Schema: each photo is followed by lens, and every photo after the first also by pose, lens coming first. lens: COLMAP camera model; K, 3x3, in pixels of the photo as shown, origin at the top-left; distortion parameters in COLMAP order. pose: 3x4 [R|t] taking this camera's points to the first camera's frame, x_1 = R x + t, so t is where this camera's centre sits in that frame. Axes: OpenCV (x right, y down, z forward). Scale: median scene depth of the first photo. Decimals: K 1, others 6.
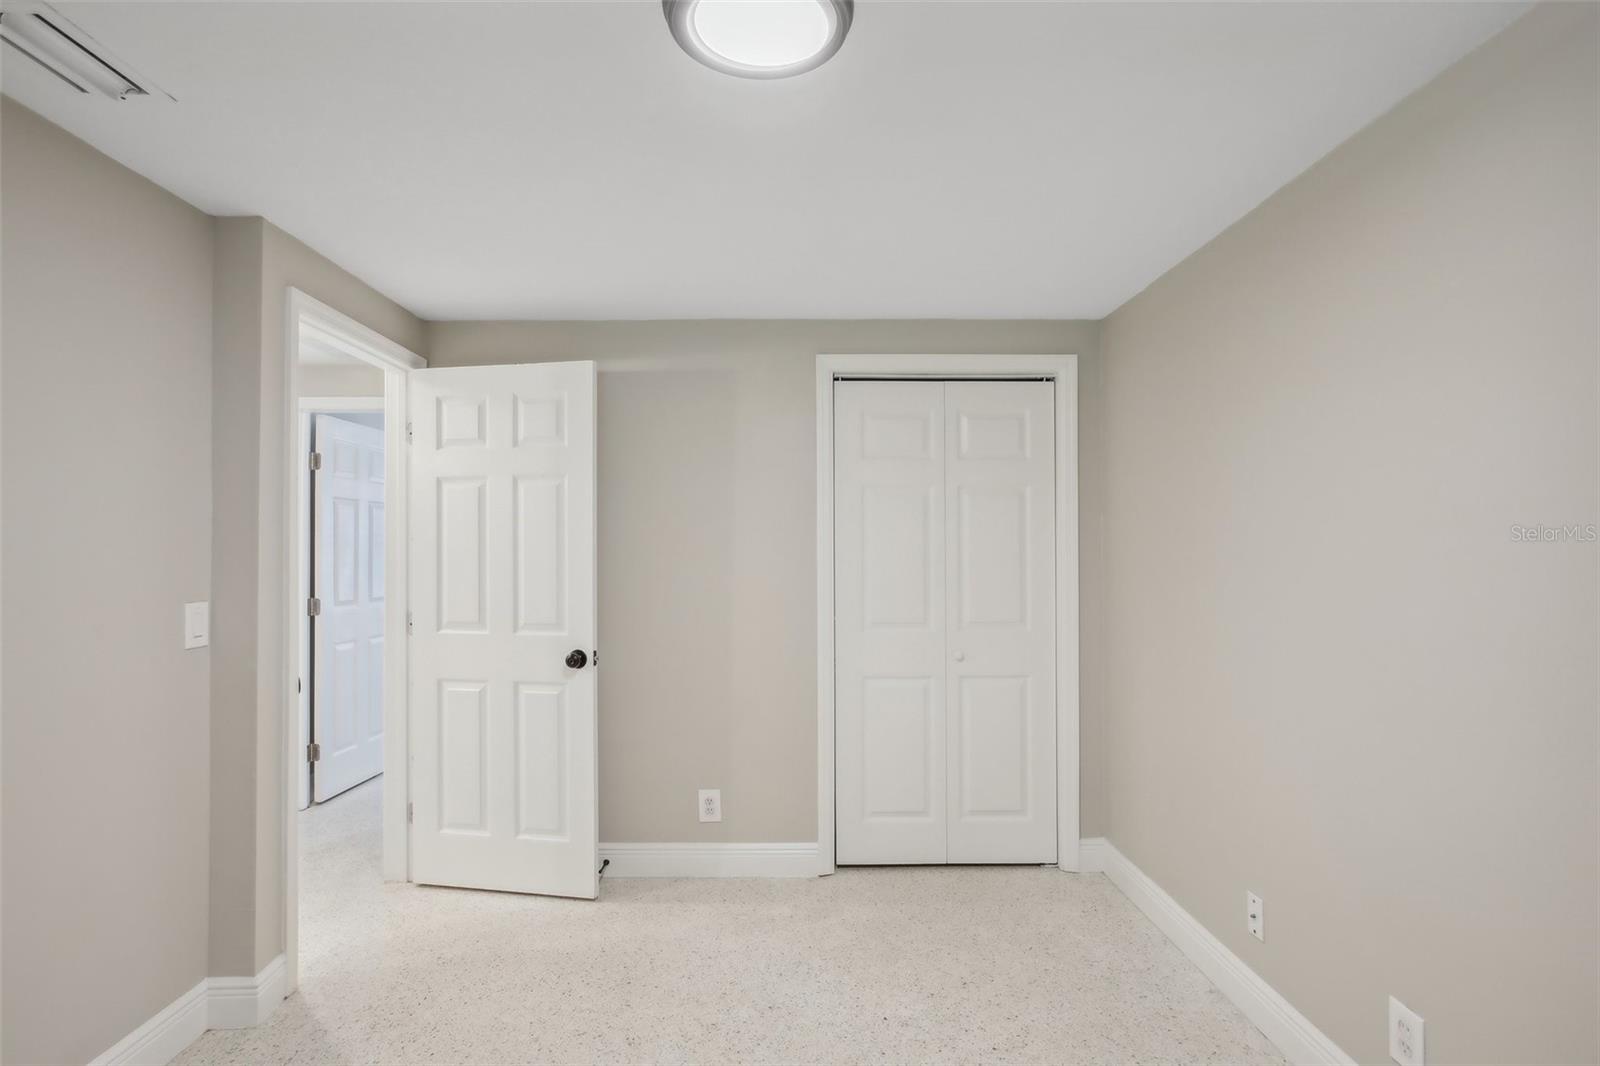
lens RADIAL K [[764.9, 0, 841.5], [0, 764.9, 547.4], [0, 0, 1]] dist [-0.042390, 0.017864]
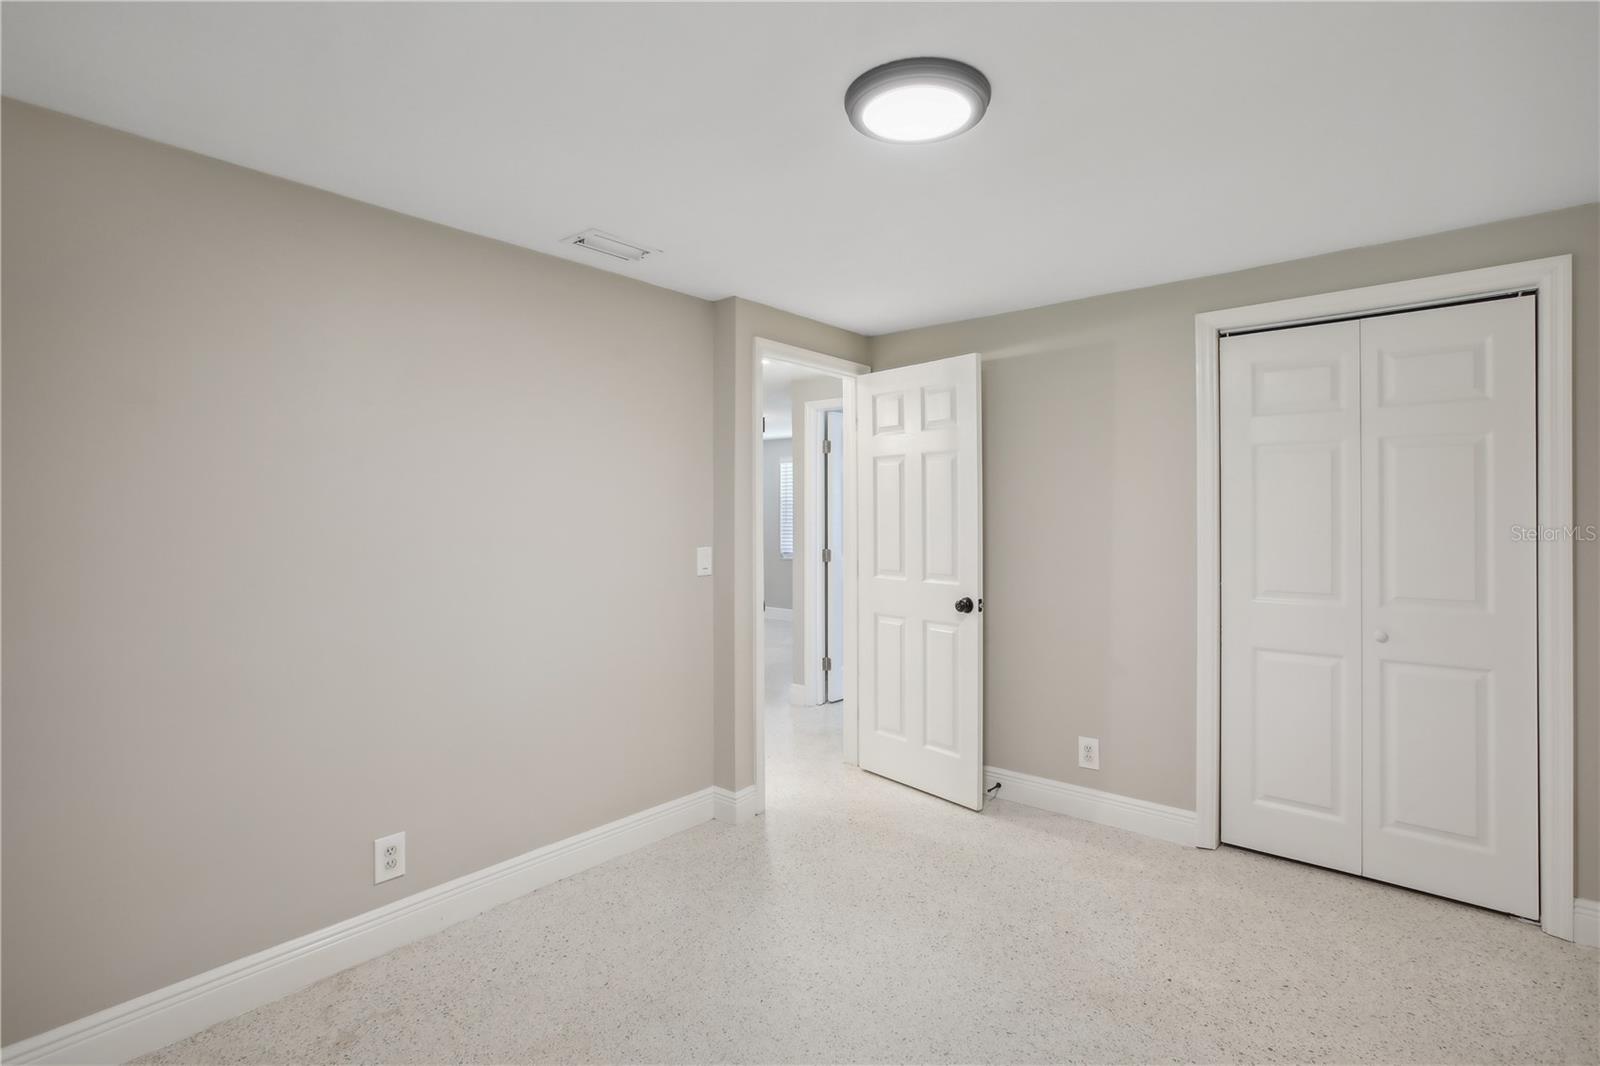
lens RADIAL K [[764.9, 0, 856.5], [0, 764.9, 507.0], [0, 0, 1]] dist [-0.042390, 0.017864]
pose [[0.770960, -0.005498, -0.636860, 0.274844], [0.003216, 0.999984, -0.004739, -0.001337], [0.636876, 0.001606, 0.770965, -0.028810]]
